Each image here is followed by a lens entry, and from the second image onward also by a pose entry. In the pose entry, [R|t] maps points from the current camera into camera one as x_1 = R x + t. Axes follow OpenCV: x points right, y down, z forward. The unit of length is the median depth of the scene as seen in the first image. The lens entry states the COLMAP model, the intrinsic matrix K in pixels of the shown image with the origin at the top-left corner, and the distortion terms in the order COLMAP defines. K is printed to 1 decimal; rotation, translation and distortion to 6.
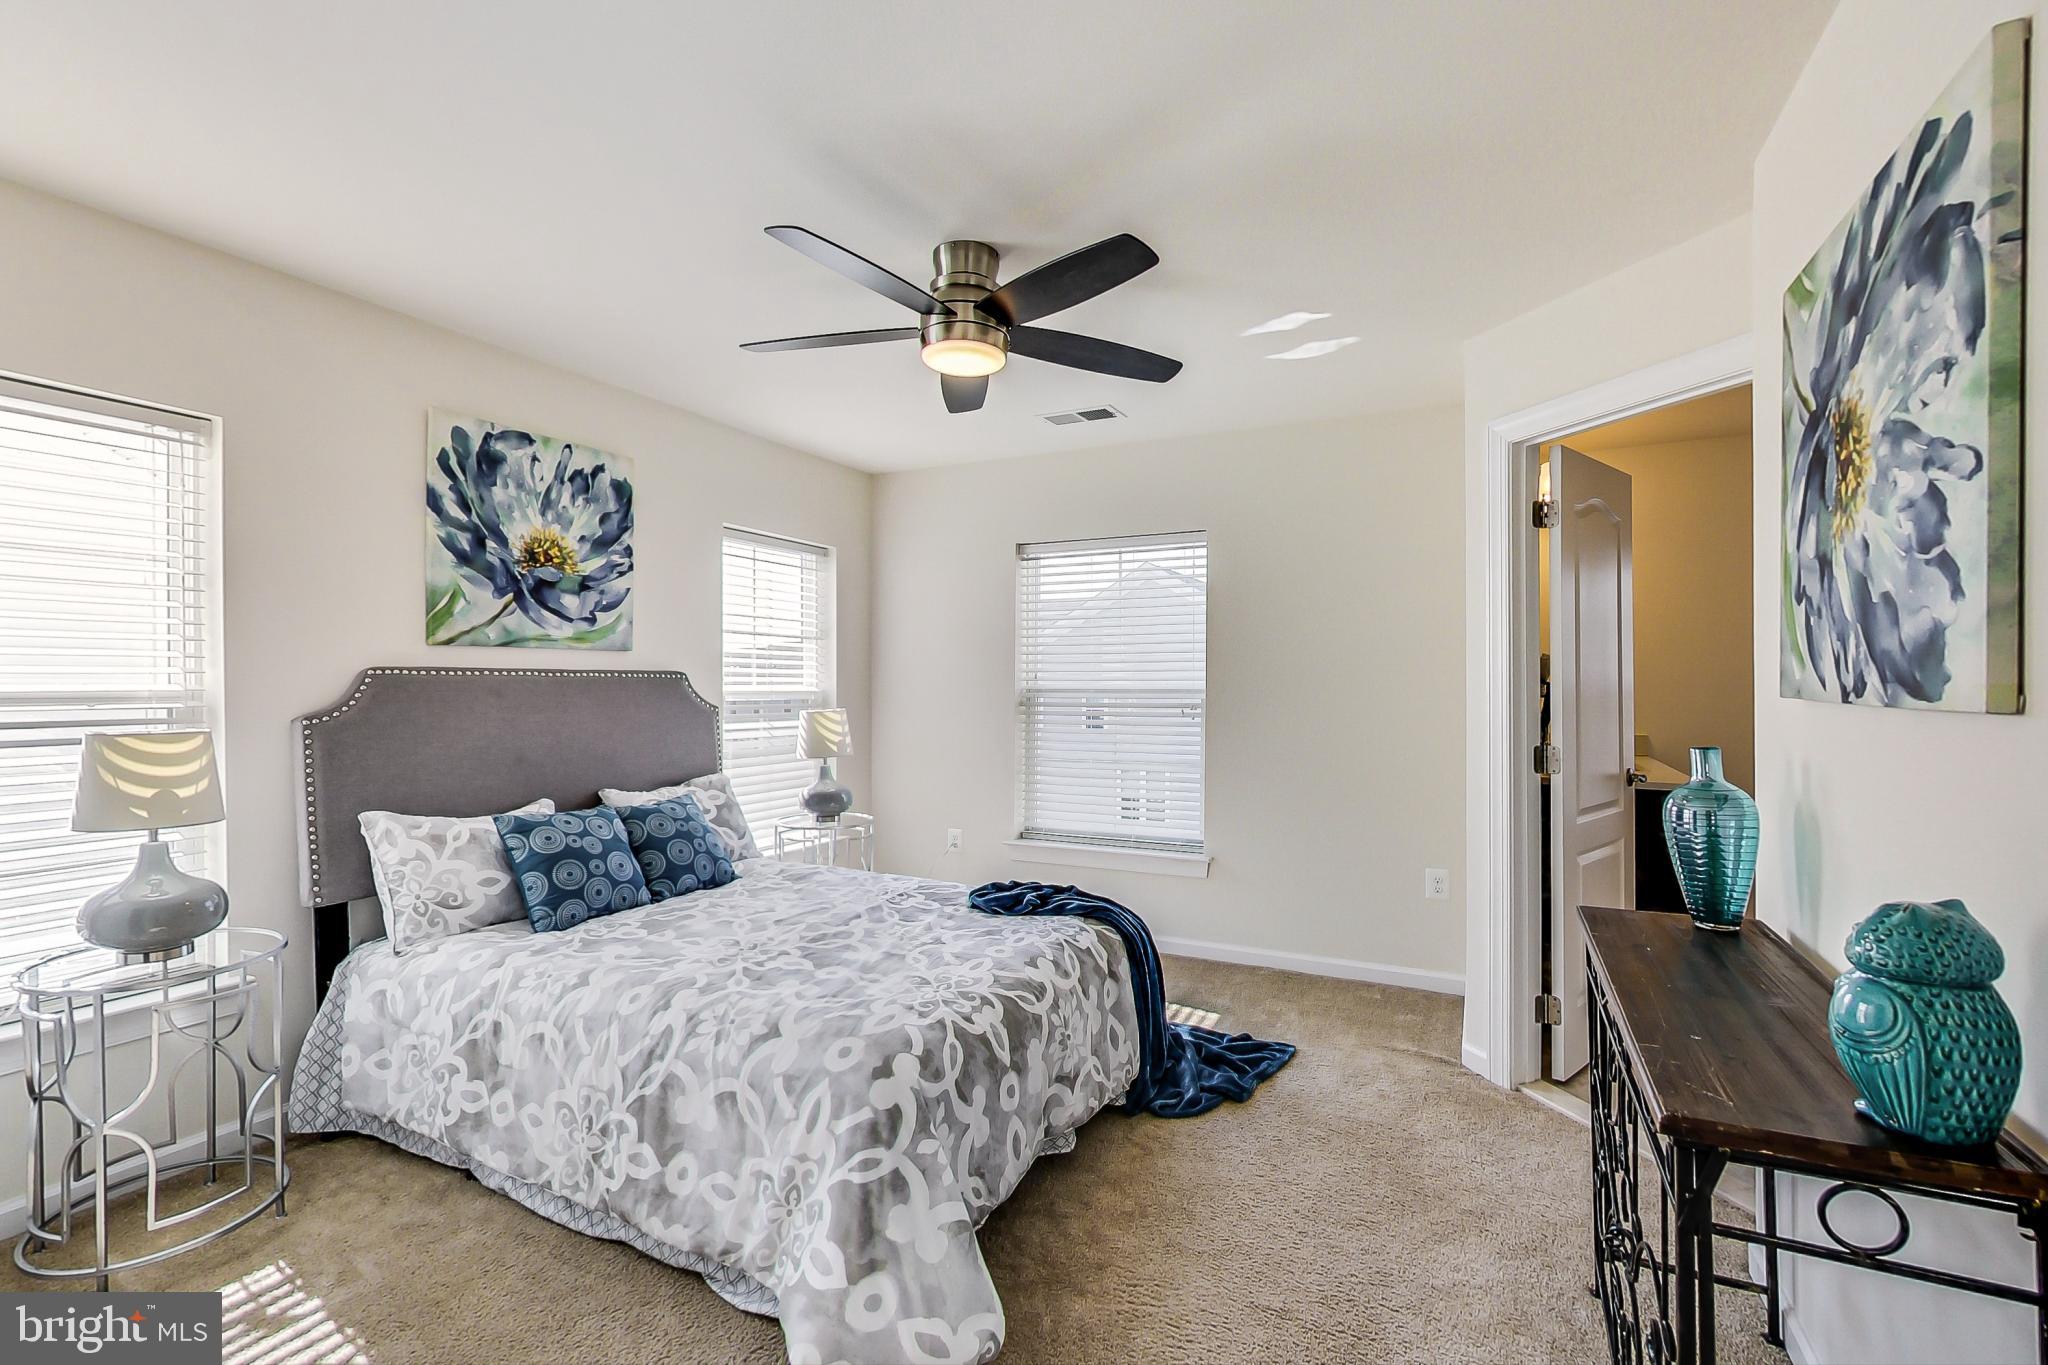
lens RADIAL K [[925.8, 0, 1026.9], [0, 925.8, 682.2], [0, 0, 1]] dist [0.000103, 0.000003]
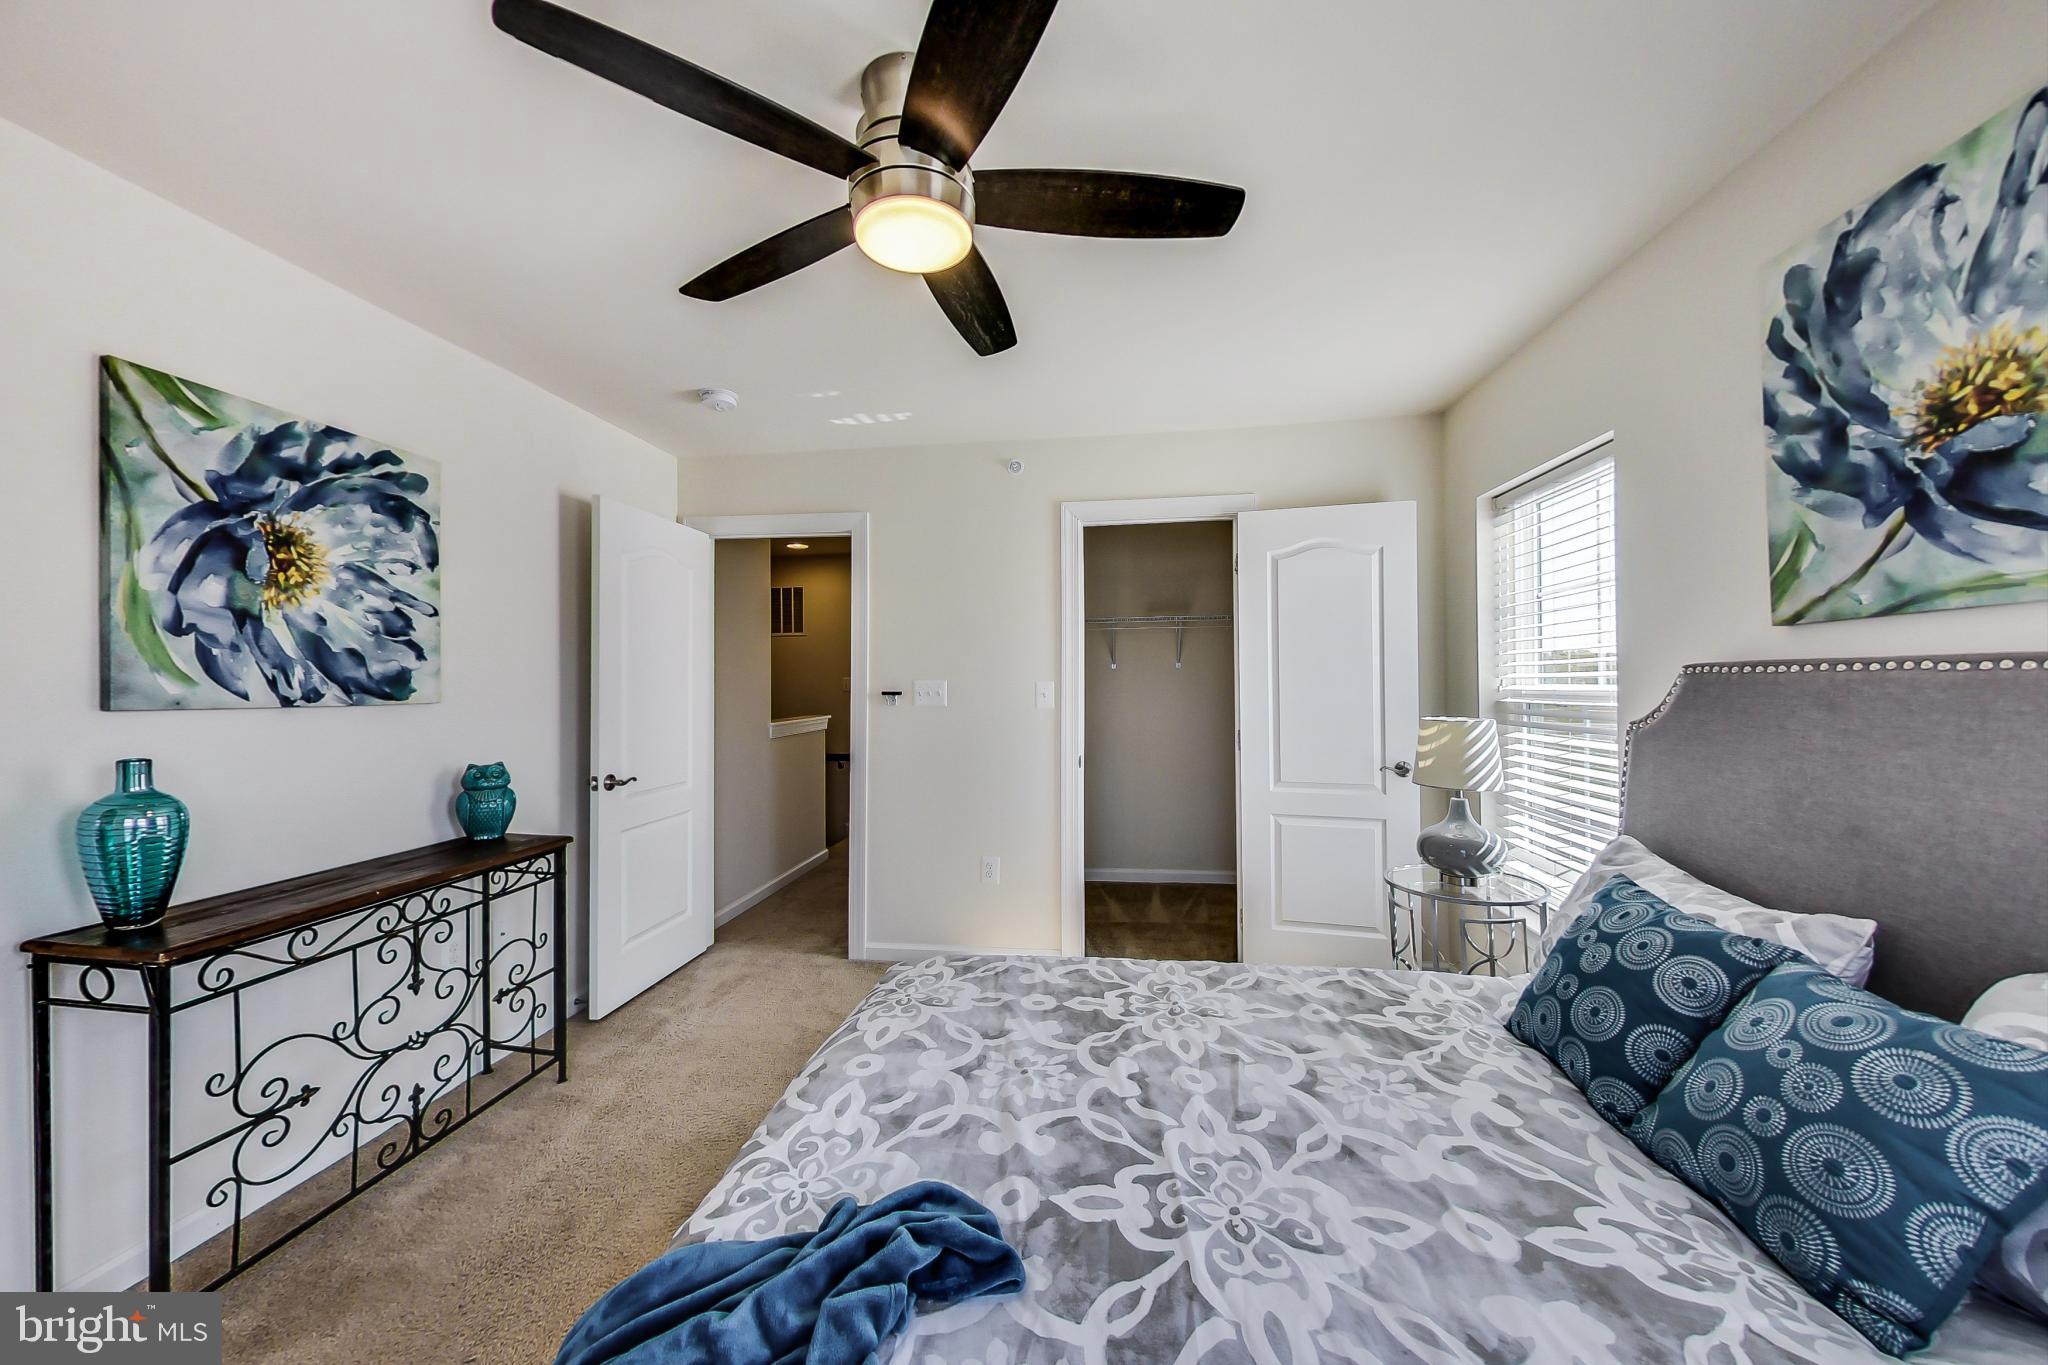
lens RADIAL K [[733.4, 0, 1024.4], [0, 733.4, 685.6], [0, 0, 1]] dist [0.001258, 0.000130]
pose [[-0.943502, 0.009456, -0.331233, 0.031236], [0.008292, 0.999953, 0.004925, -0.004832], [0.331264, 0.001900, -0.943536, 1.252925]]
